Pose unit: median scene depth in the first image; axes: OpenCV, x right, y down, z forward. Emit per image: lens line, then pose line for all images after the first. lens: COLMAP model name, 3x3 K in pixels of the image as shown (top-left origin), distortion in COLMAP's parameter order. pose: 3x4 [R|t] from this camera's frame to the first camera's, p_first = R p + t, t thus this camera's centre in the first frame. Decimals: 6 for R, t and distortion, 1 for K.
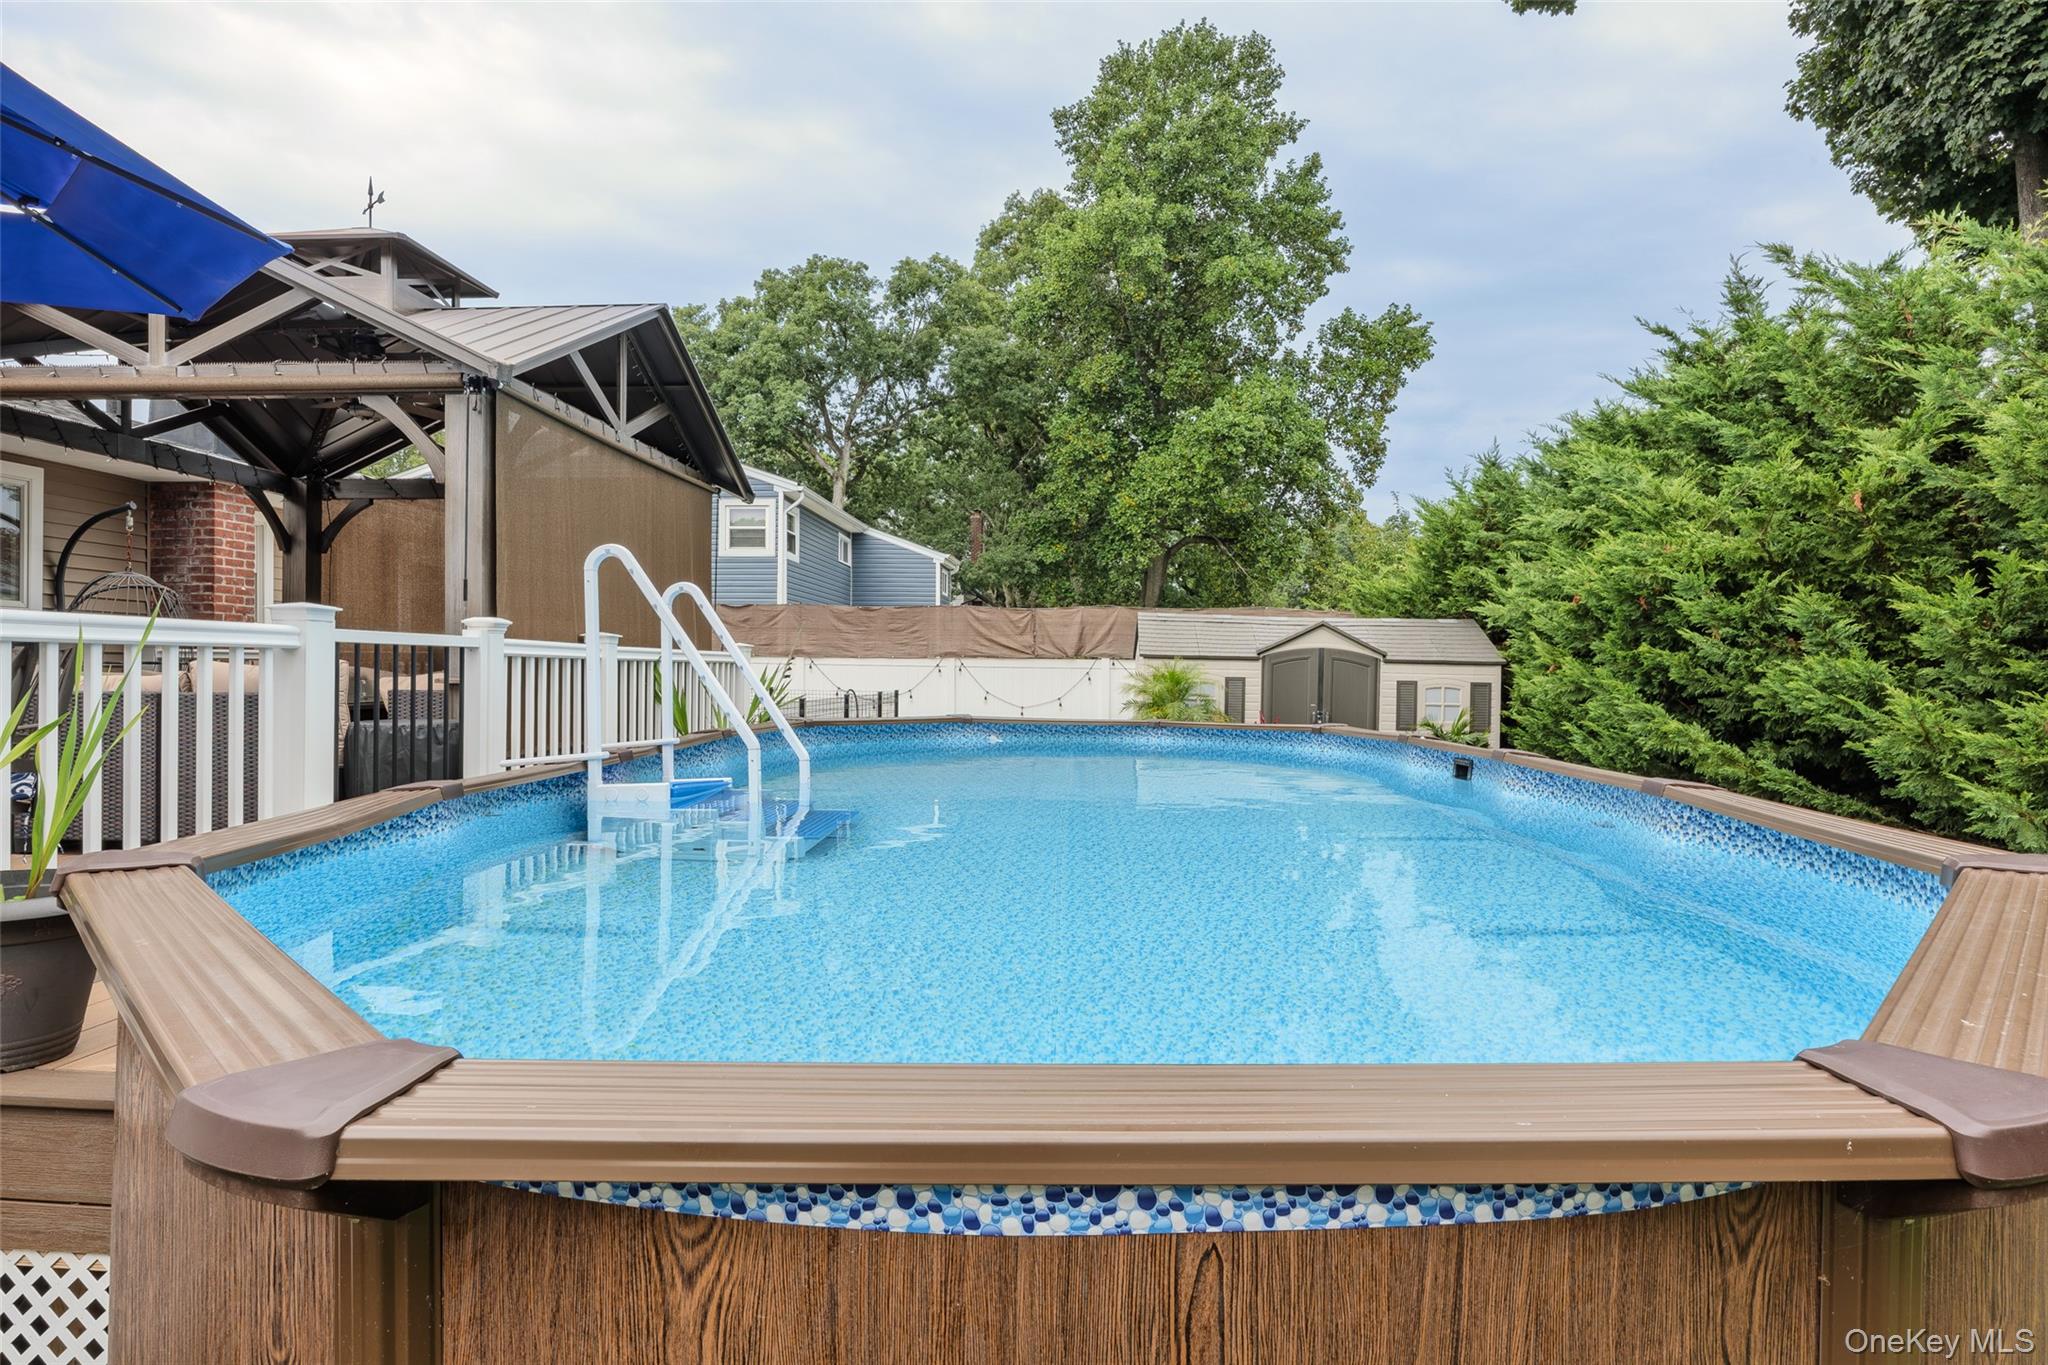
lens RADIAL K [[1134.6, 0, 1024.6], [0, 1134.6, 675.6], [0, 0, 1]] dist [-0.004086, -0.001743]
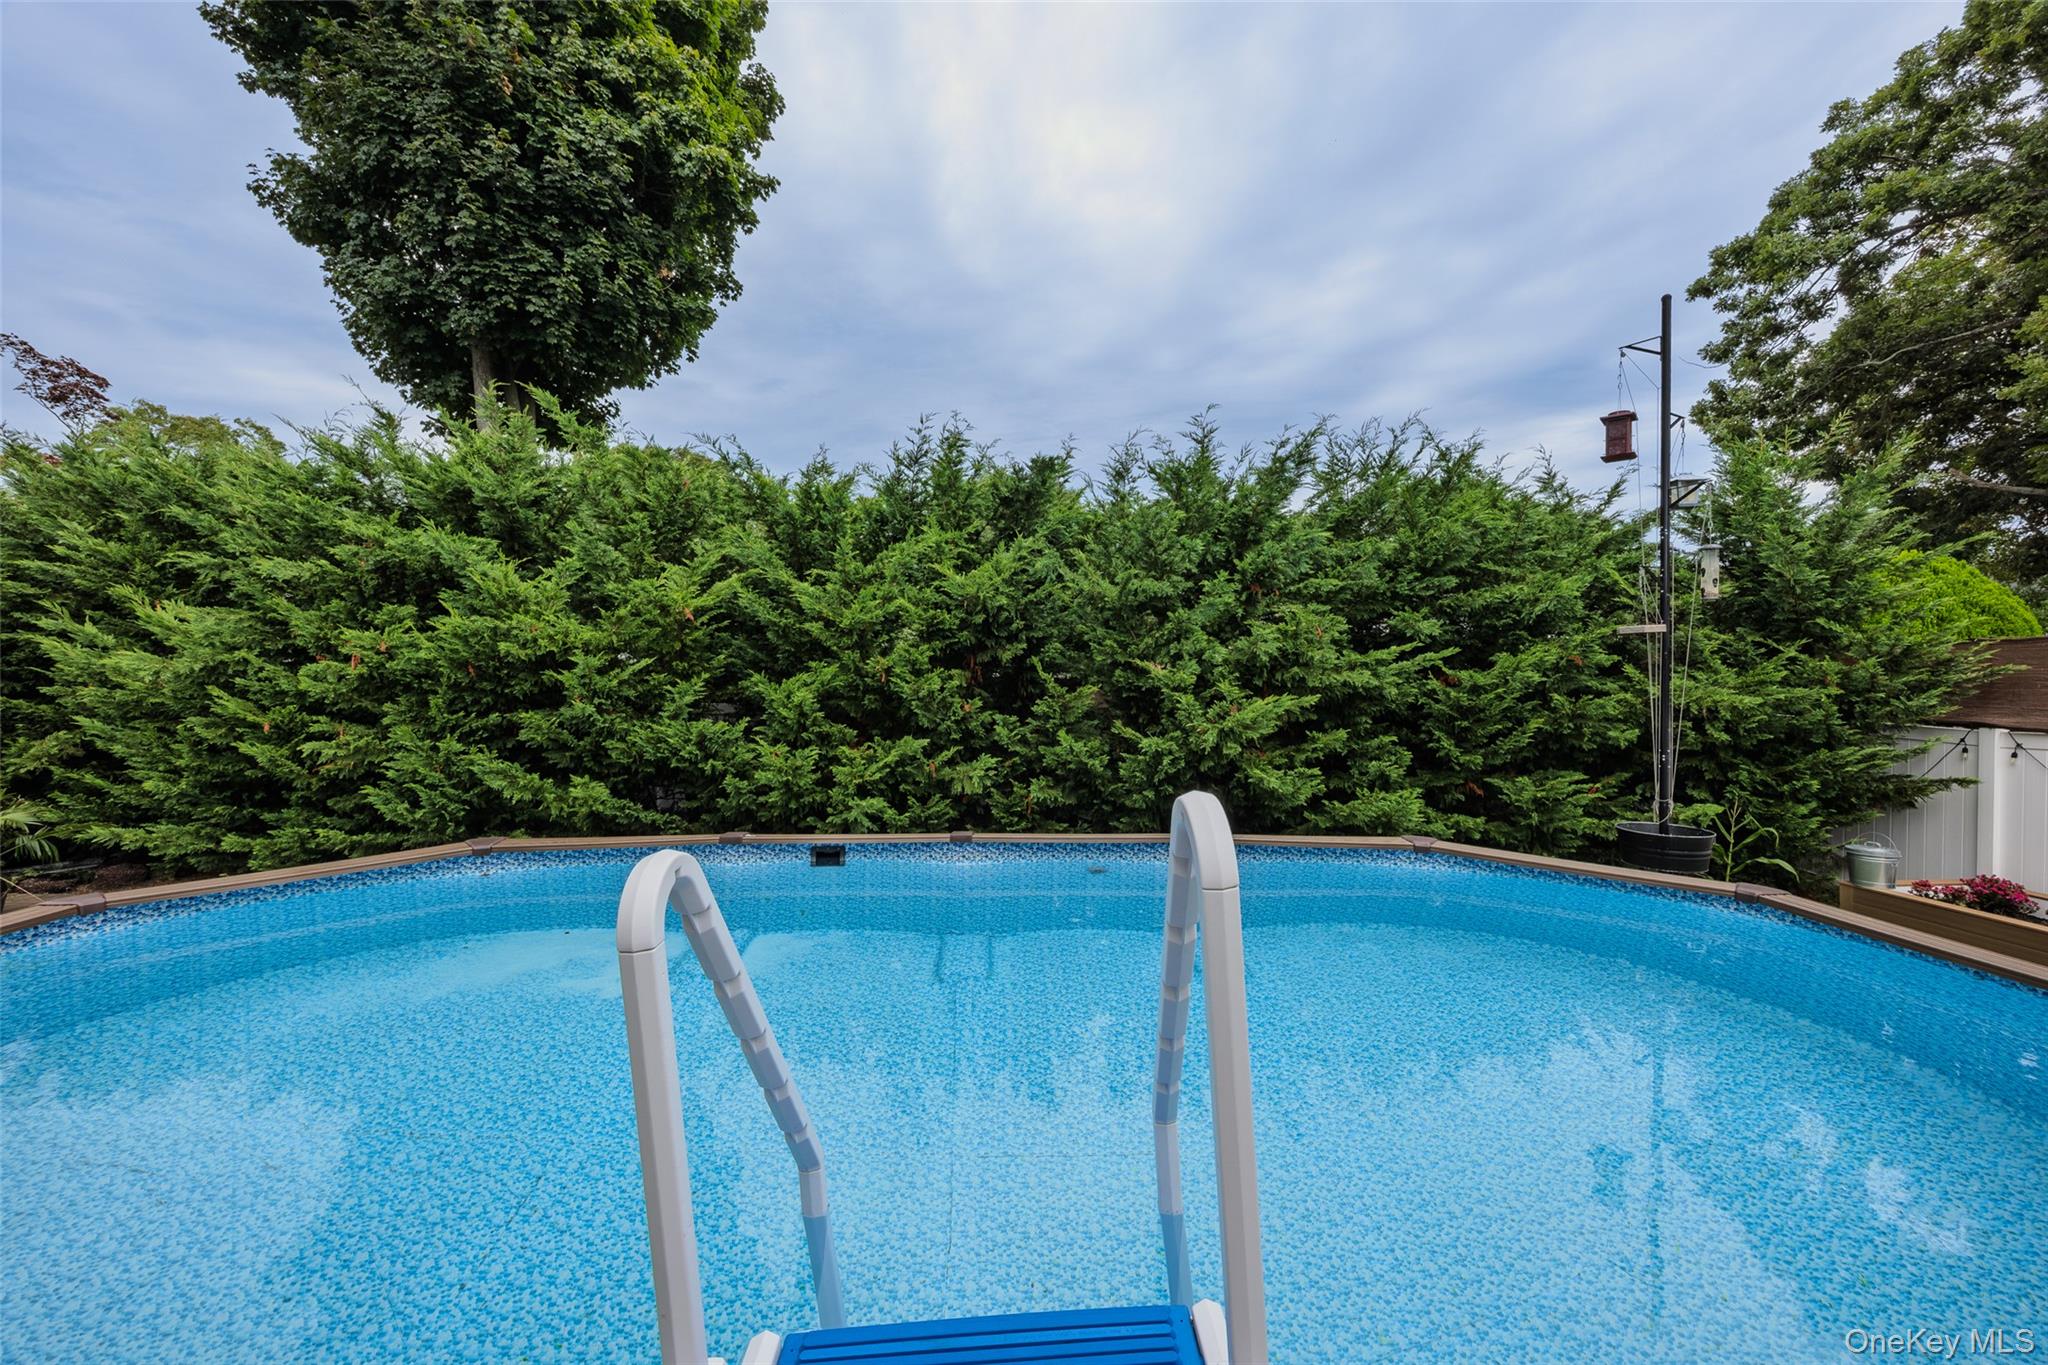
lens RADIAL K [[814.1, 0, 1017.9], [0, 814.1, 676.6], [0, 0, 1]] dist [0.006773, -0.000257]
pose [[-0.071284, -0.014050, 0.997357, -0.119732], [-0.002914, 0.999899, 0.013878, -0.029159], [-0.997452, -0.001917, -0.071318, 0.210544]]
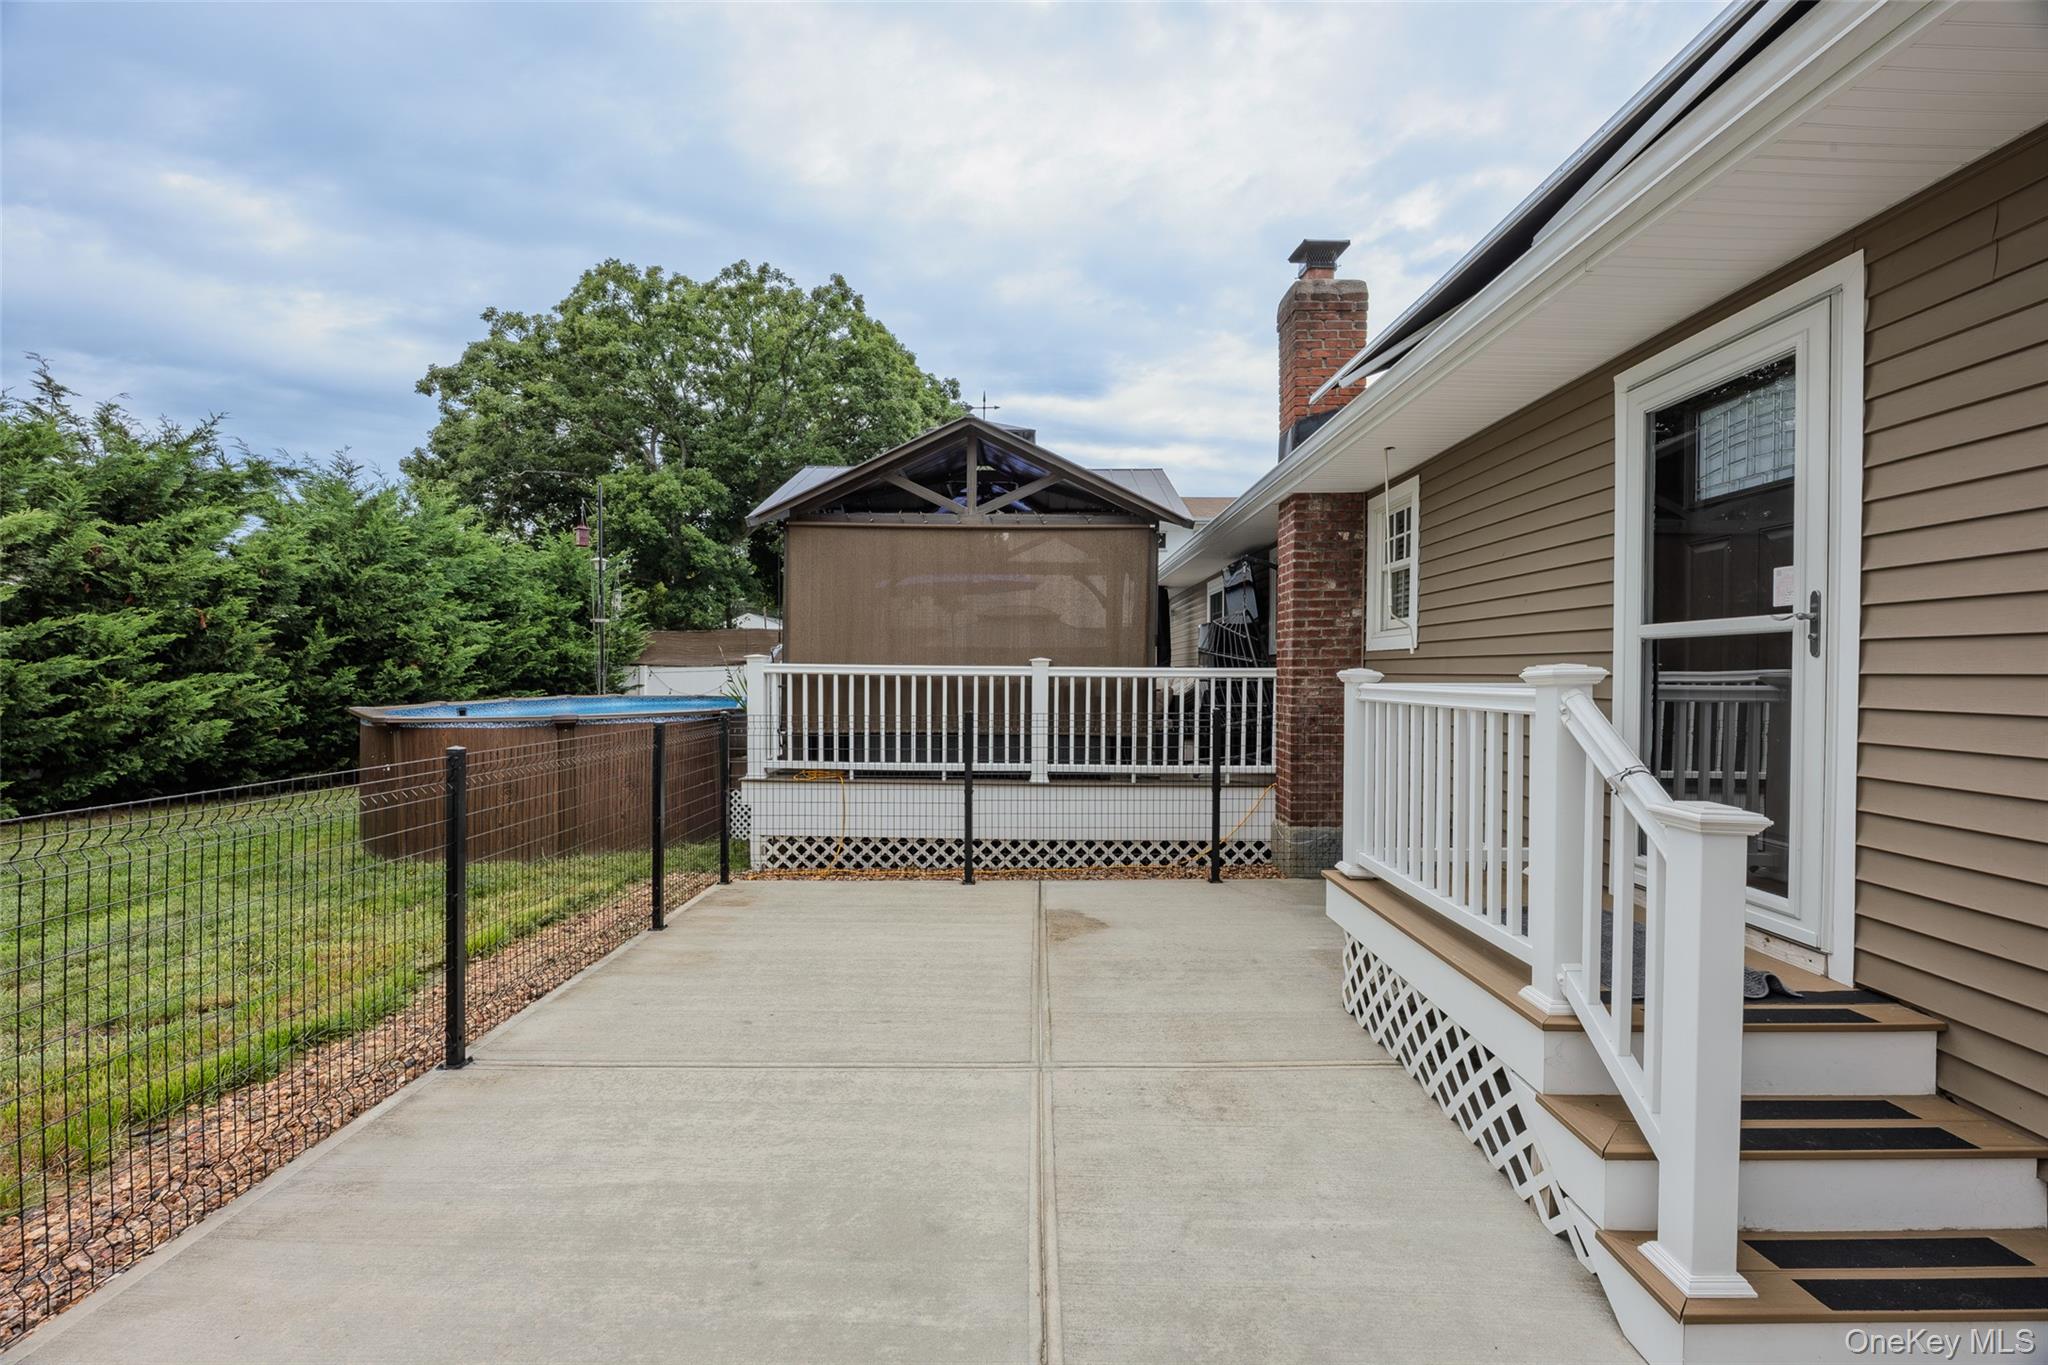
lens RADIAL K [[853.4, 0, 1018.3], [0, 853.4, 675.6], [0, 0, 1]] dist [-0.012984, 0.002361]
pose [[-0.999052, -0.015424, -0.040707, -0.179956], [-0.015796, 0.999836, 0.008831, -0.006765], [0.040564, 0.009466, -0.999132, 0.697322]]
